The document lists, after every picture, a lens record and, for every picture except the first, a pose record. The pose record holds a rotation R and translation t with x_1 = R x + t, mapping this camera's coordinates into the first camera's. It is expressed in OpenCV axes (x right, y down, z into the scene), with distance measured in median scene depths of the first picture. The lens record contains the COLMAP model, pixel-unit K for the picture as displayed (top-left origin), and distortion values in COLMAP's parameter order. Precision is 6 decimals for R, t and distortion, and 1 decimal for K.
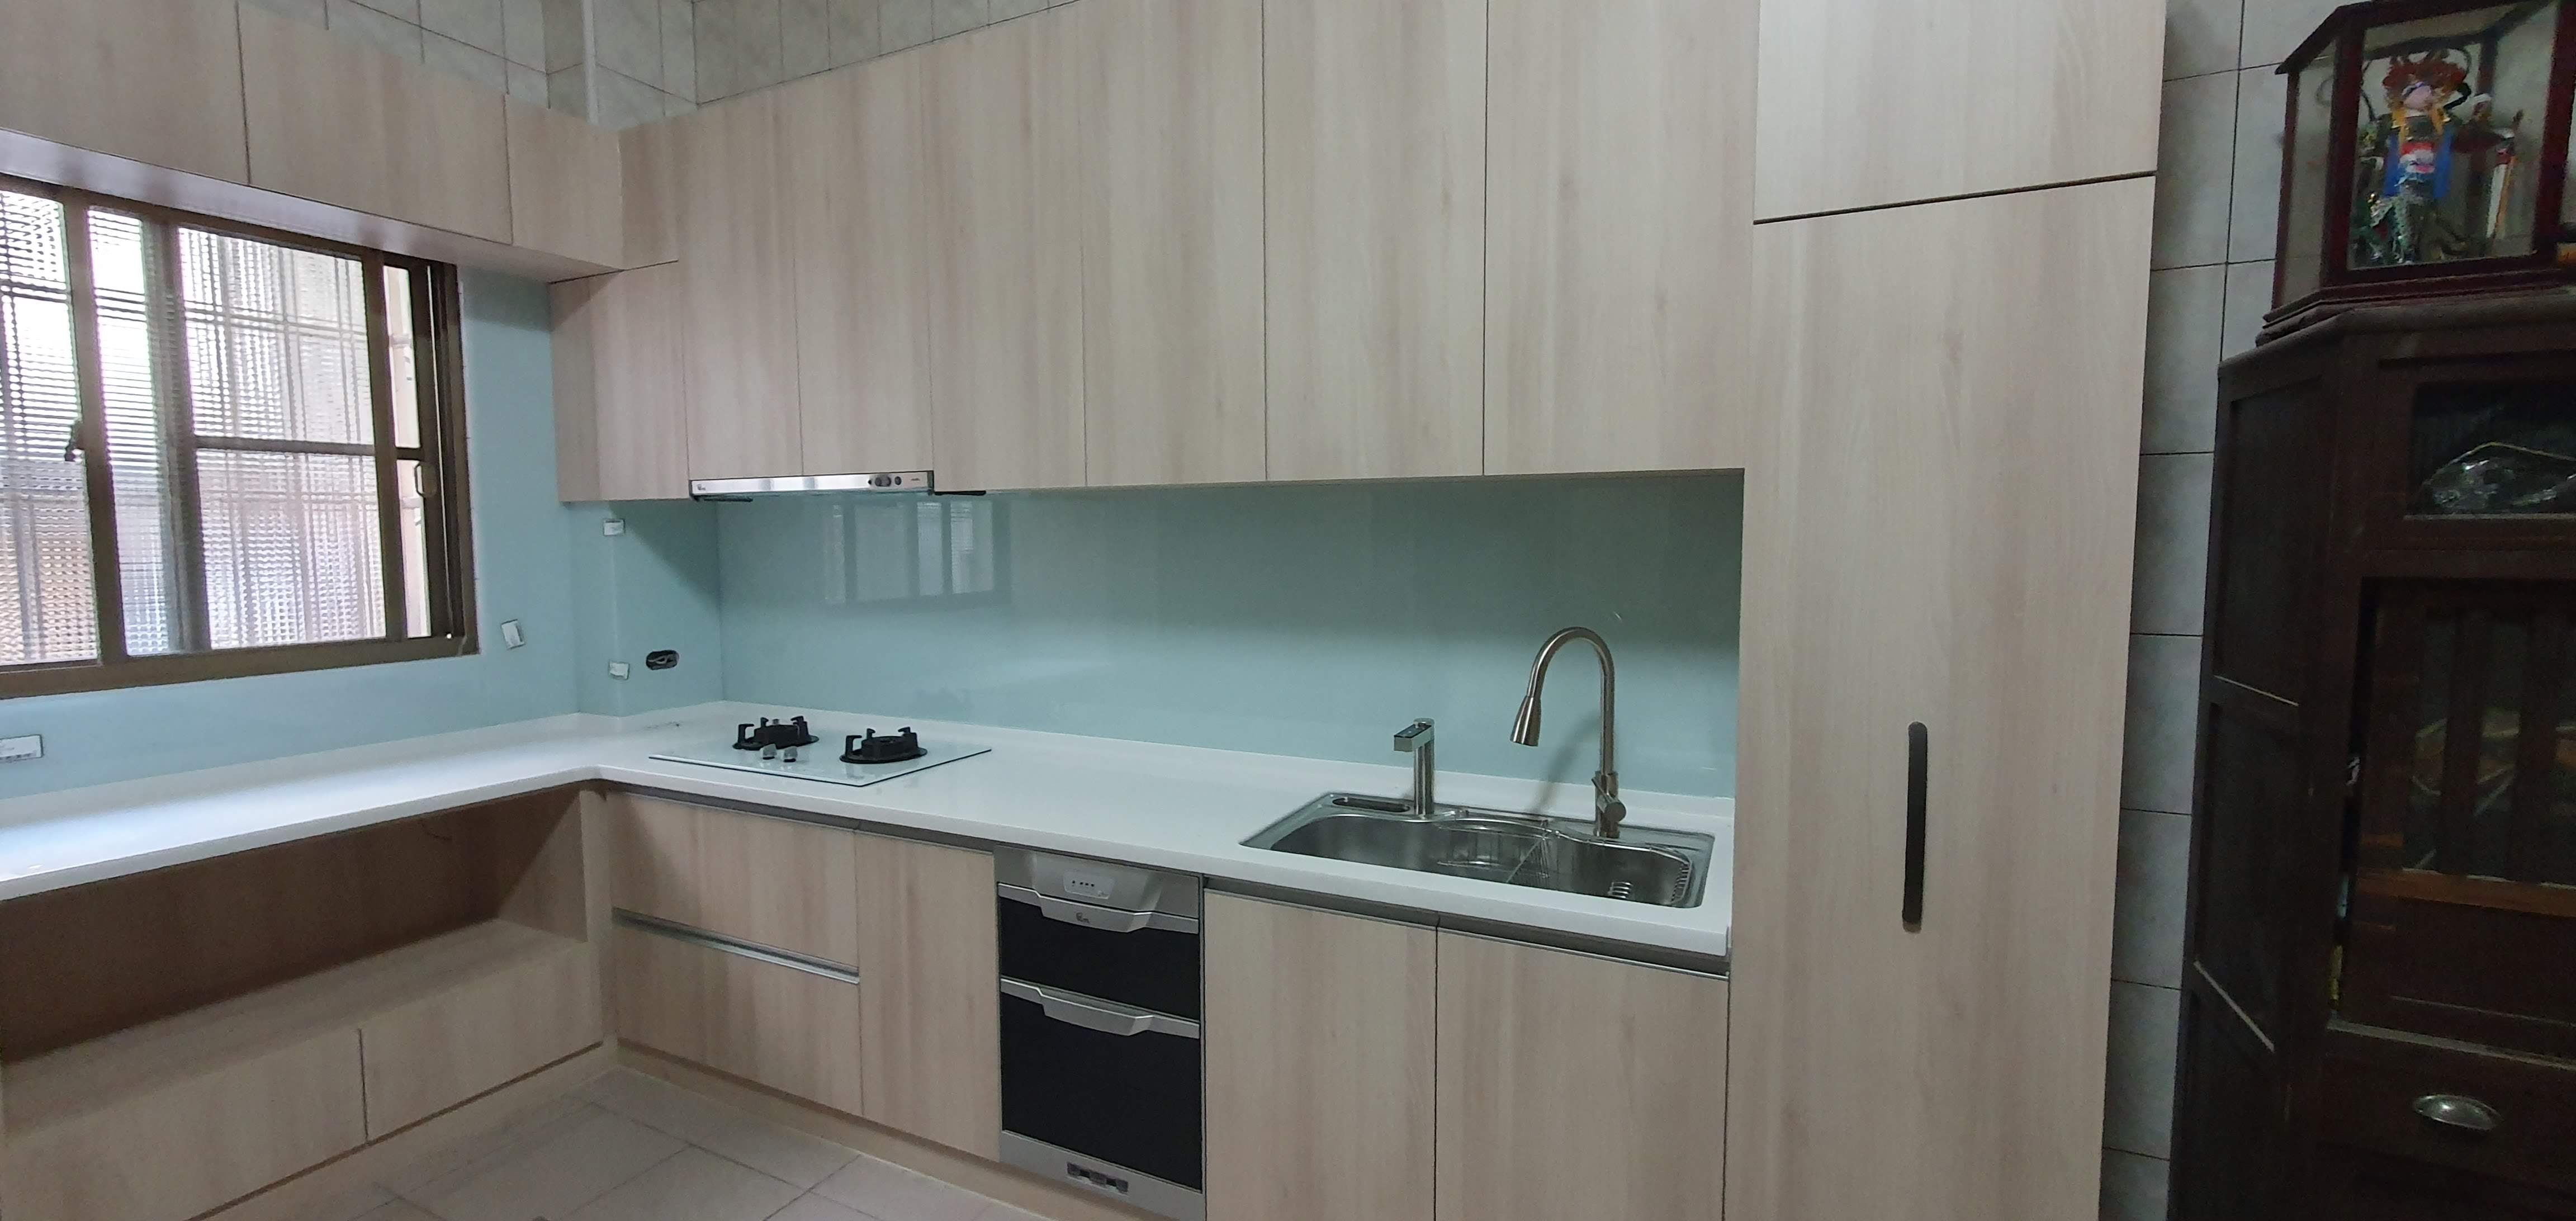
lens RADIAL K [[1027.4, 0, 1288.0], [0, 1027.4, 610.5], [0, 0, 1]] dist [0.005319, -0.000288]
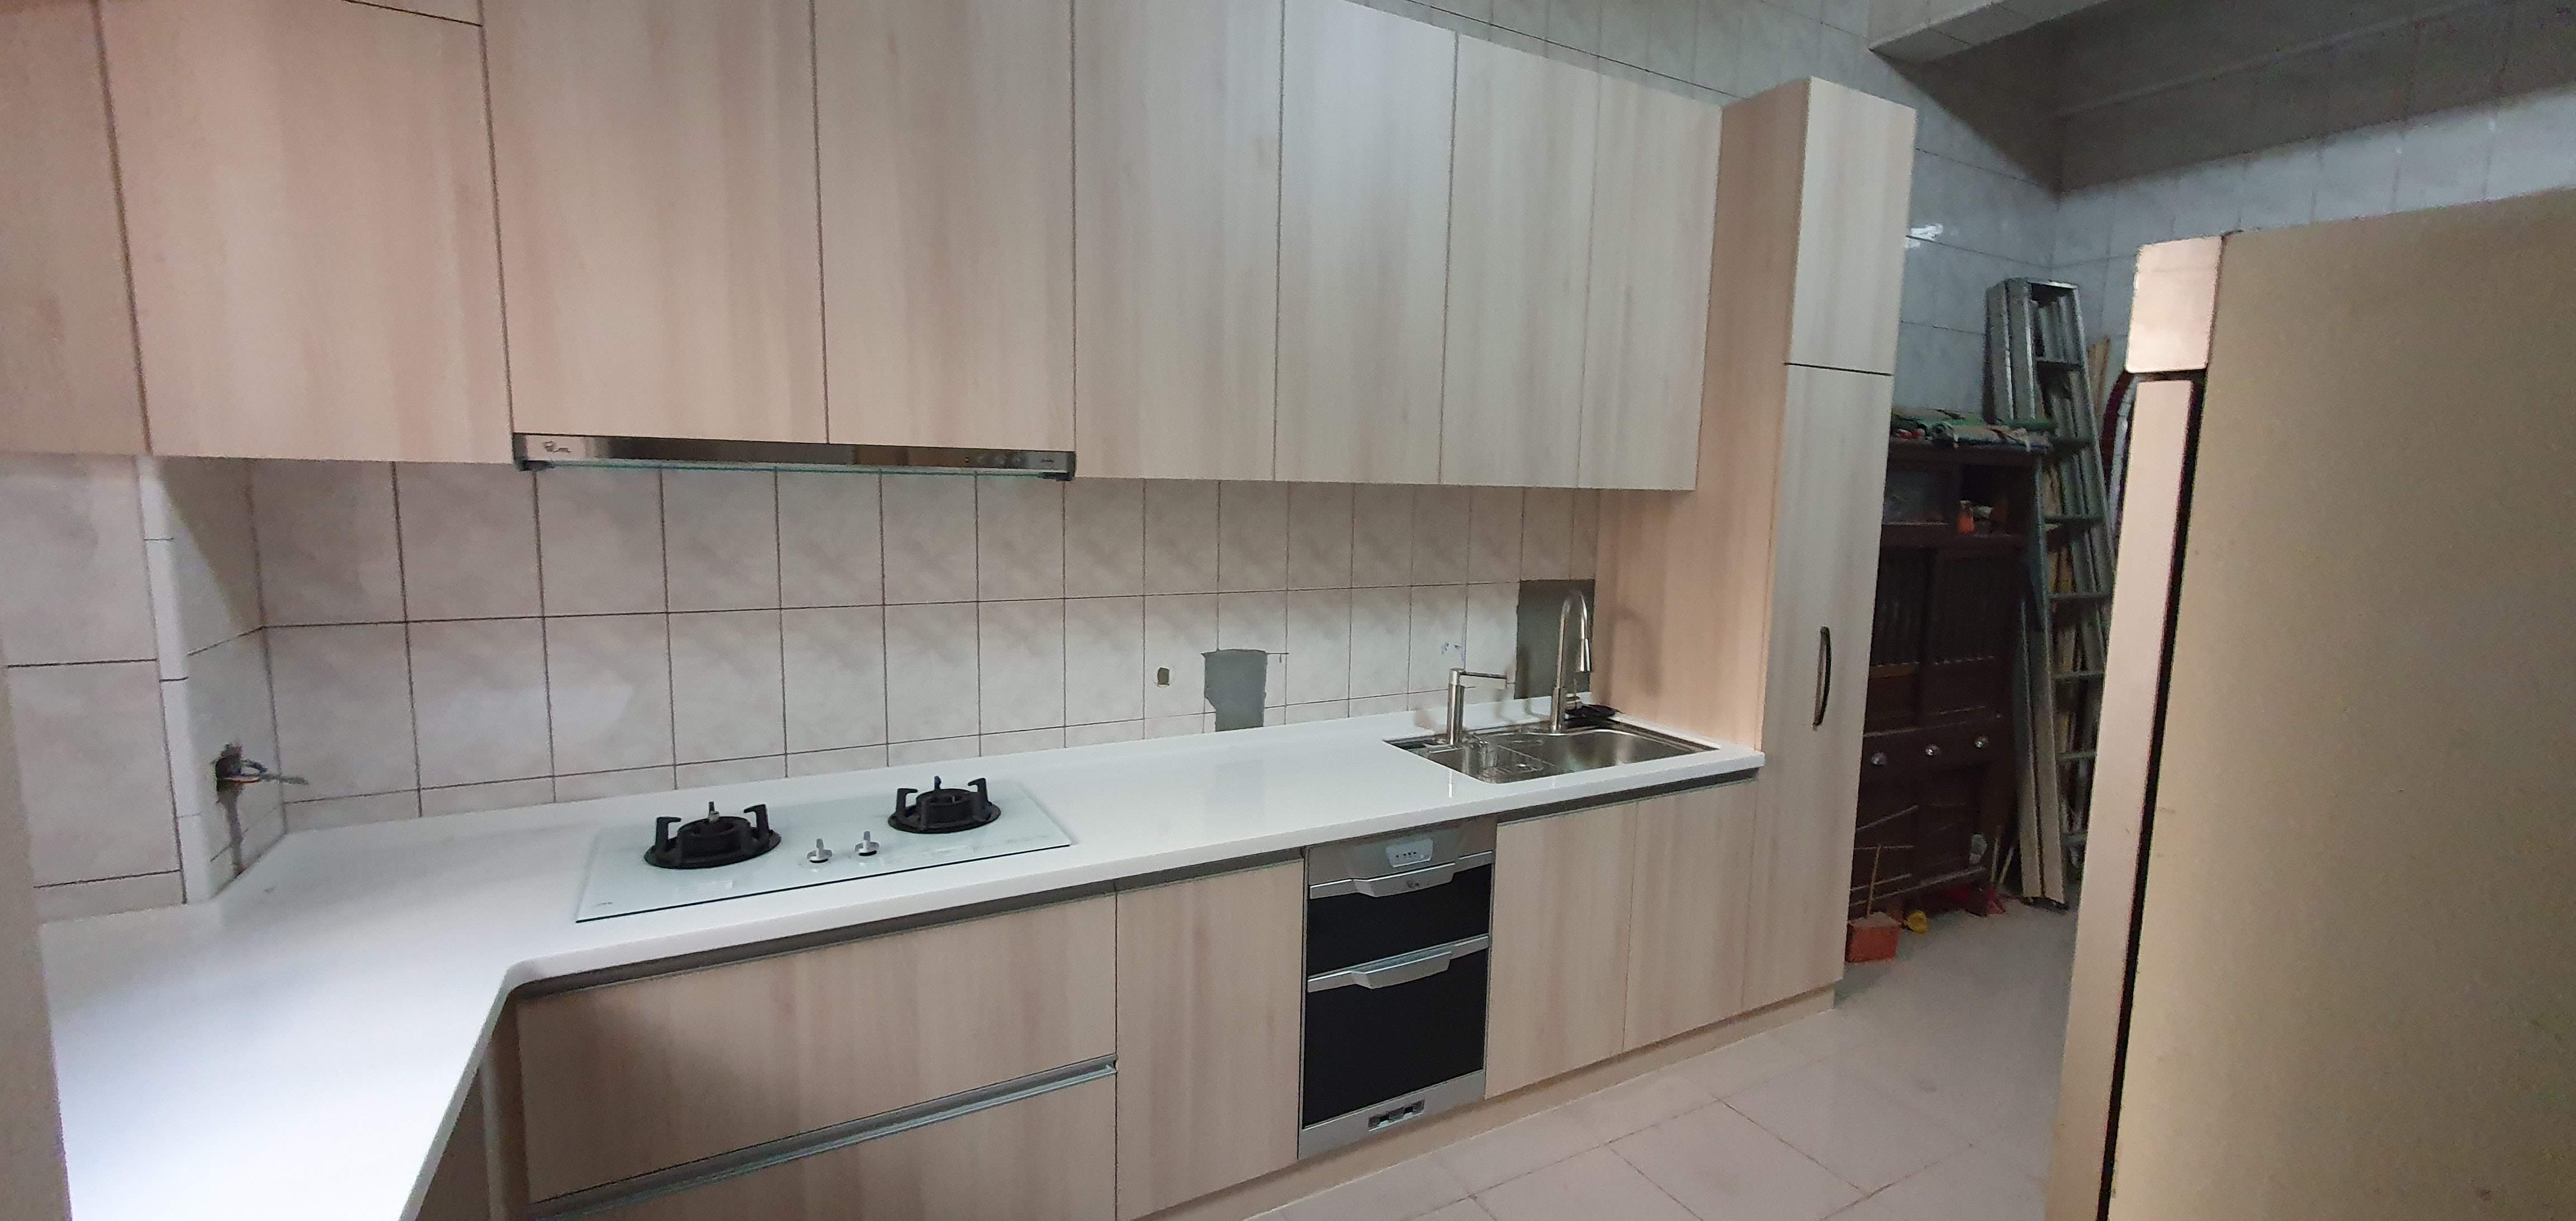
lens RADIAL K [[1027.4, 0, 1288.0], [0, 1027.4, 610.5], [0, 0, 1]] dist [0.005319, -0.000288]
pose [[0.585056, -0.082686, 0.806767, -1.017700], [0.036240, 0.996461, 0.075847, -0.072046], [-0.810183, -0.015138, 0.585982, 0.417528]]
